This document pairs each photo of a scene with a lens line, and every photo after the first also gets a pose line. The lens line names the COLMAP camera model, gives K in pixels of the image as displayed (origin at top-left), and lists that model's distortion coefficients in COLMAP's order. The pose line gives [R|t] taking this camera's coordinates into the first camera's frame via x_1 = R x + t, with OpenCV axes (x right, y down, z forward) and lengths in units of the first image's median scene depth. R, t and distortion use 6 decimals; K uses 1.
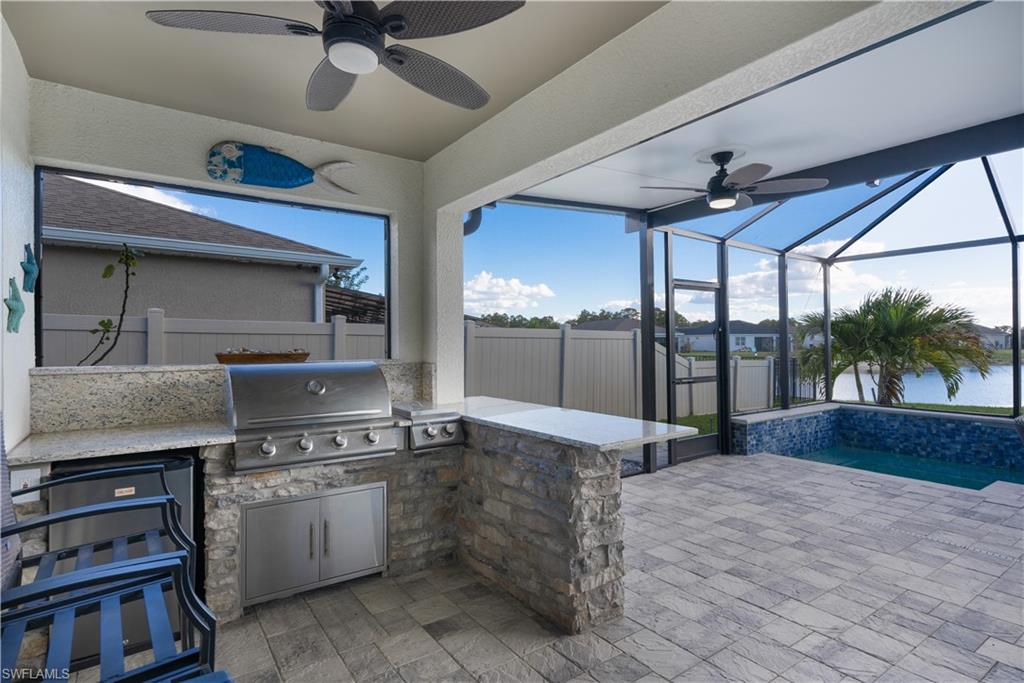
lens RADIAL K [[519.1, 0, 508.1], [0, 519.1, 343.9], [0, 0, 1]] dist [0.002180, 0.000335]
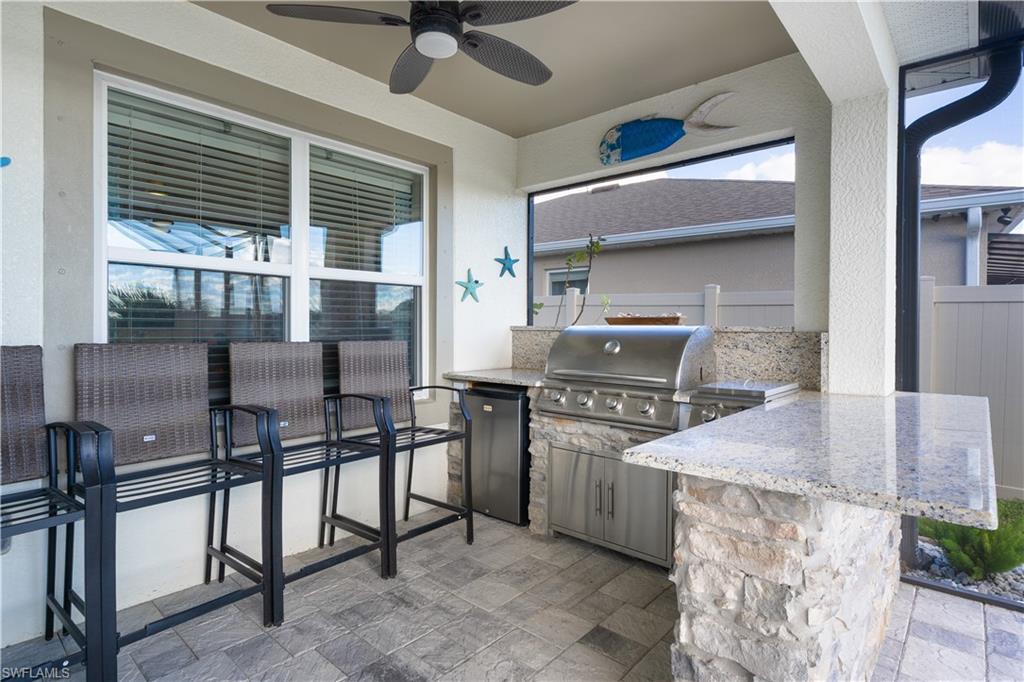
lens RADIAL K [[519.1, 0, 511.5], [0, 519.1, 331.6], [0, 0, 1]] dist [0.002180, 0.000335]
pose [[0.242912, 0.012005, -0.969974, 0.588939], [-0.006250, 0.999922, 0.010811, 0.046170], [0.970028, 0.003436, 0.242968, 0.609986]]
